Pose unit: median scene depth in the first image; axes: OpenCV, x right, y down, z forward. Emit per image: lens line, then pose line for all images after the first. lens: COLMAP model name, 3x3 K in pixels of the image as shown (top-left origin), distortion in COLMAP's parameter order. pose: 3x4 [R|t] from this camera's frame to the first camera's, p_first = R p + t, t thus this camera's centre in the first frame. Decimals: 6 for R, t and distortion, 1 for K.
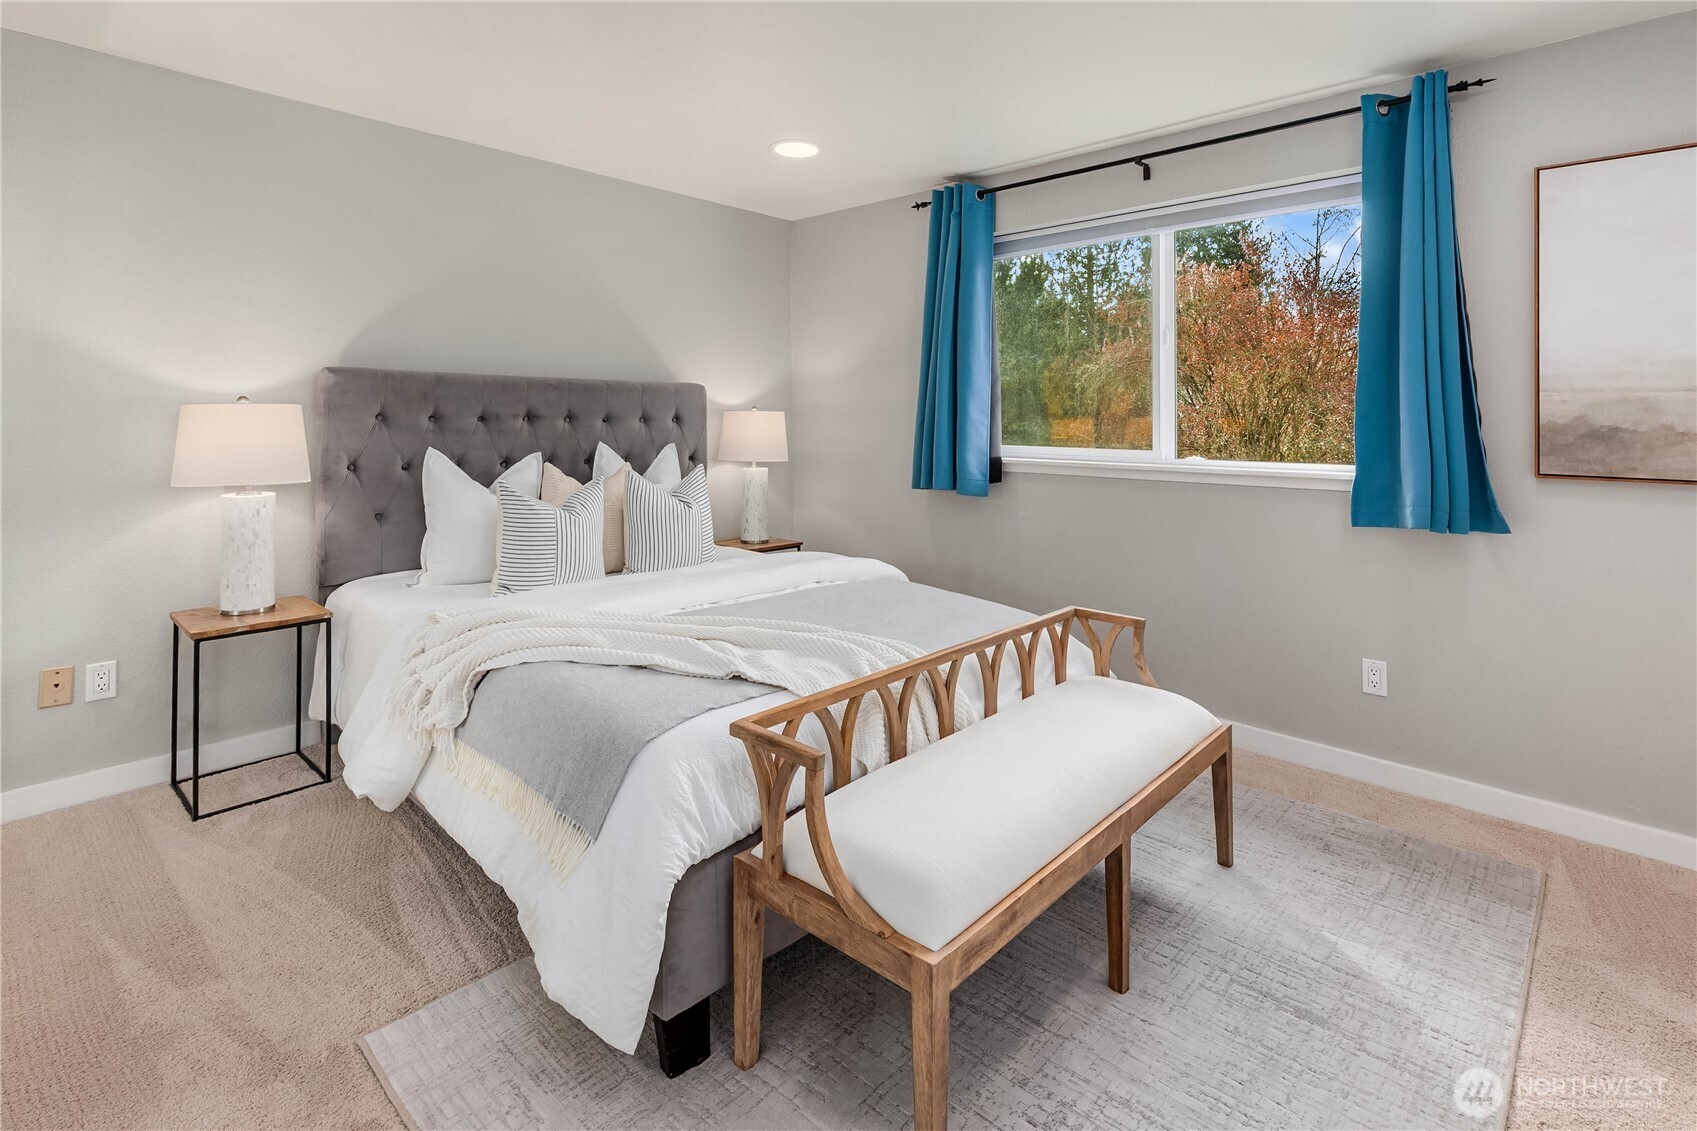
lens RADIAL K [[795.9, 0, 848.5], [0, 795.9, 565.5], [0, 0, 1]] dist [-0.000444, -0.000178]
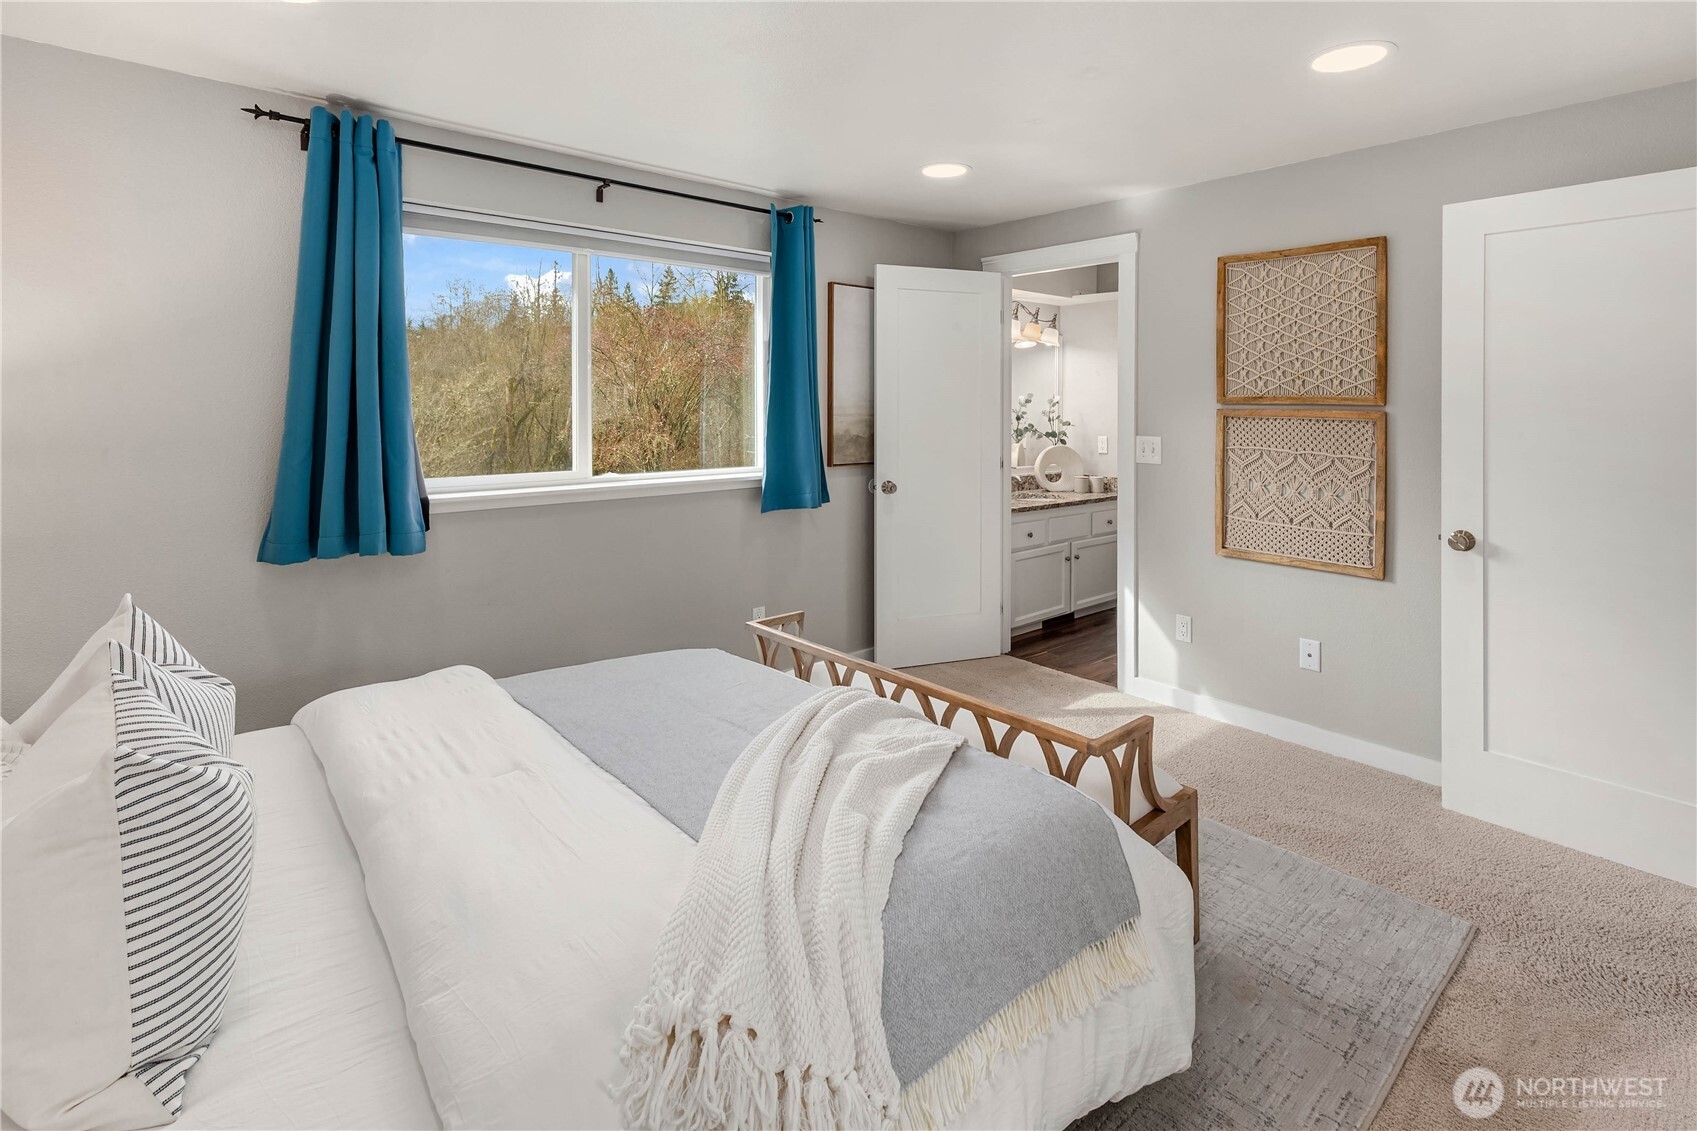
lens RADIAL K [[795.9, 0, 848.5], [0, 795.9, 565.5], [0, 0, 1]] dist [-0.000444, -0.000178]
pose [[0.097724, -0.200117, 0.974886, -0.576387], [0.183369, 0.966424, 0.179999, -0.148150], [-0.978175, 0.161174, 0.131138, 0.562816]]
